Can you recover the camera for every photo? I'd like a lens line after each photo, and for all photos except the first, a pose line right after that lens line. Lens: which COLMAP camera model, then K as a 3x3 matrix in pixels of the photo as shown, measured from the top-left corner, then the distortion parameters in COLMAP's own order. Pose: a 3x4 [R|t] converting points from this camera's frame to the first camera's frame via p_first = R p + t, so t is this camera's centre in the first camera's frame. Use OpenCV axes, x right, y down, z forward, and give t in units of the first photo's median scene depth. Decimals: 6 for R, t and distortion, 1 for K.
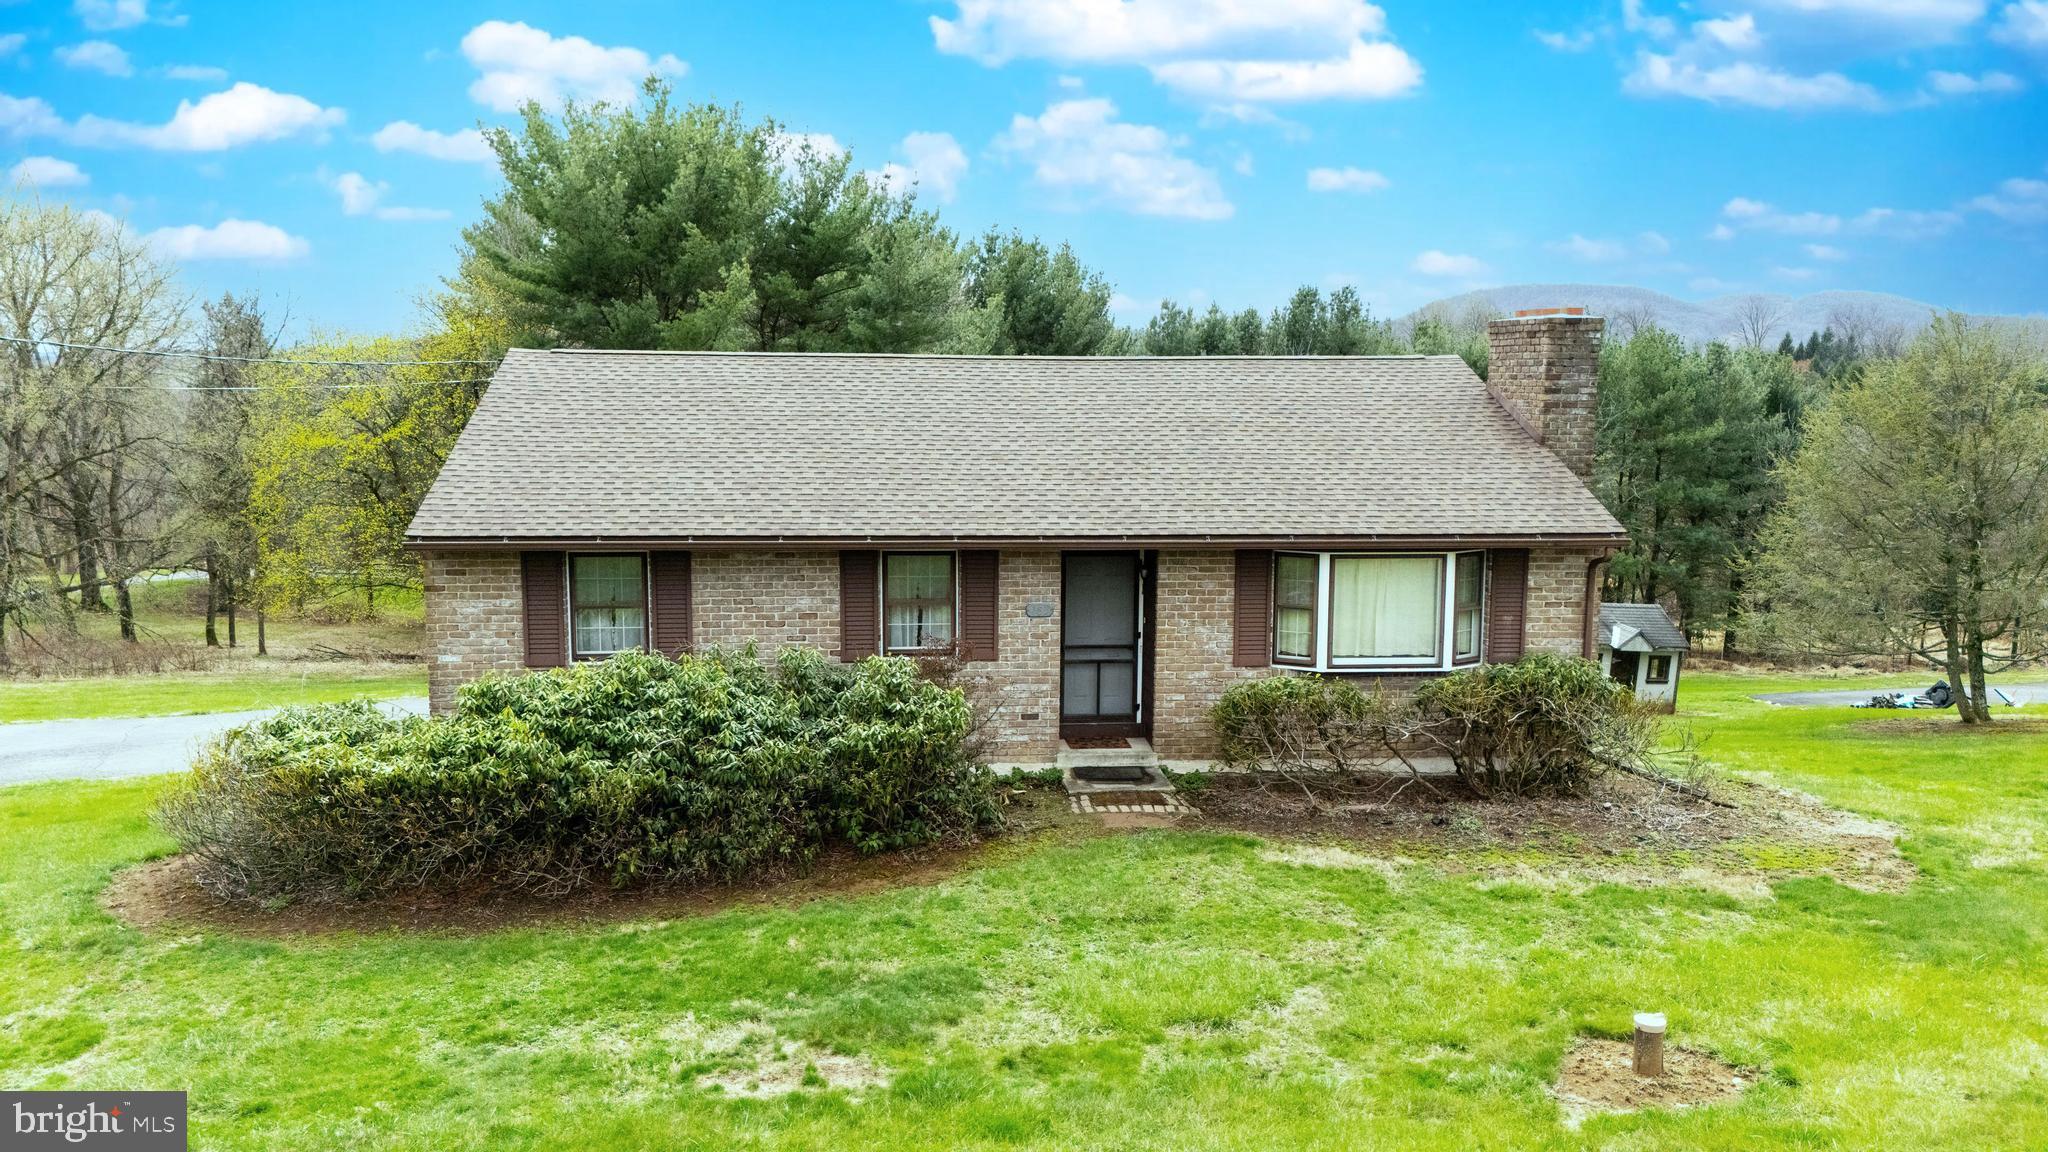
lens RADIAL K [[1502.9, 0, 1013.7], [0, 1502.9, 578.3], [0, 0, 1]] dist [0.047718, -0.019533]
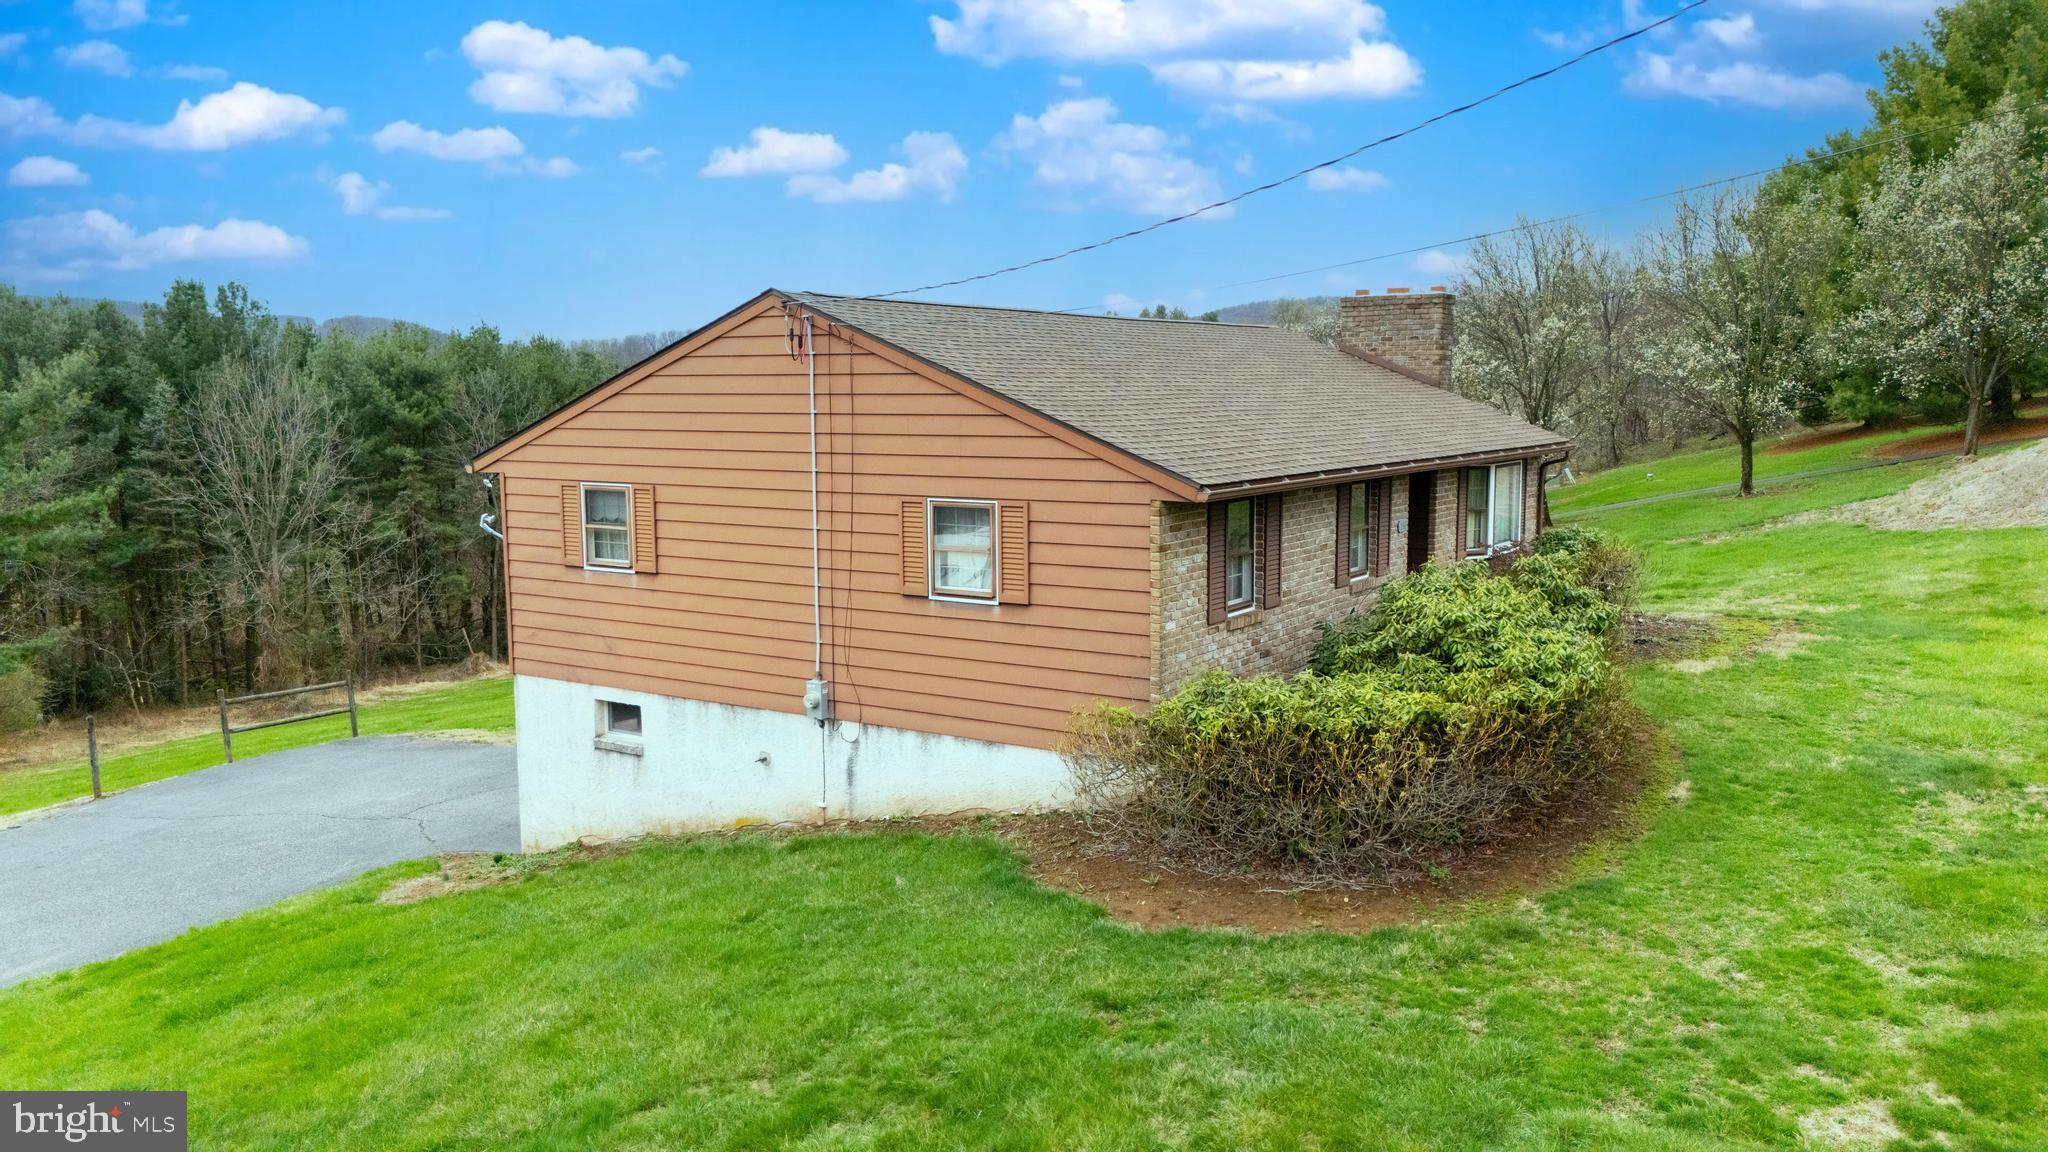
lens RADIAL K [[1502.9, 0, 1019.8], [0, 1502.9, 572.4], [0, 0, 1]] dist [0.047718, -0.019533]
pose [[0.647131, -0.104126, 0.755235, -1.090804], [0.117615, 0.992405, 0.036046, -0.020695], [-0.753252, 0.065500, 0.654462, 0.486743]]
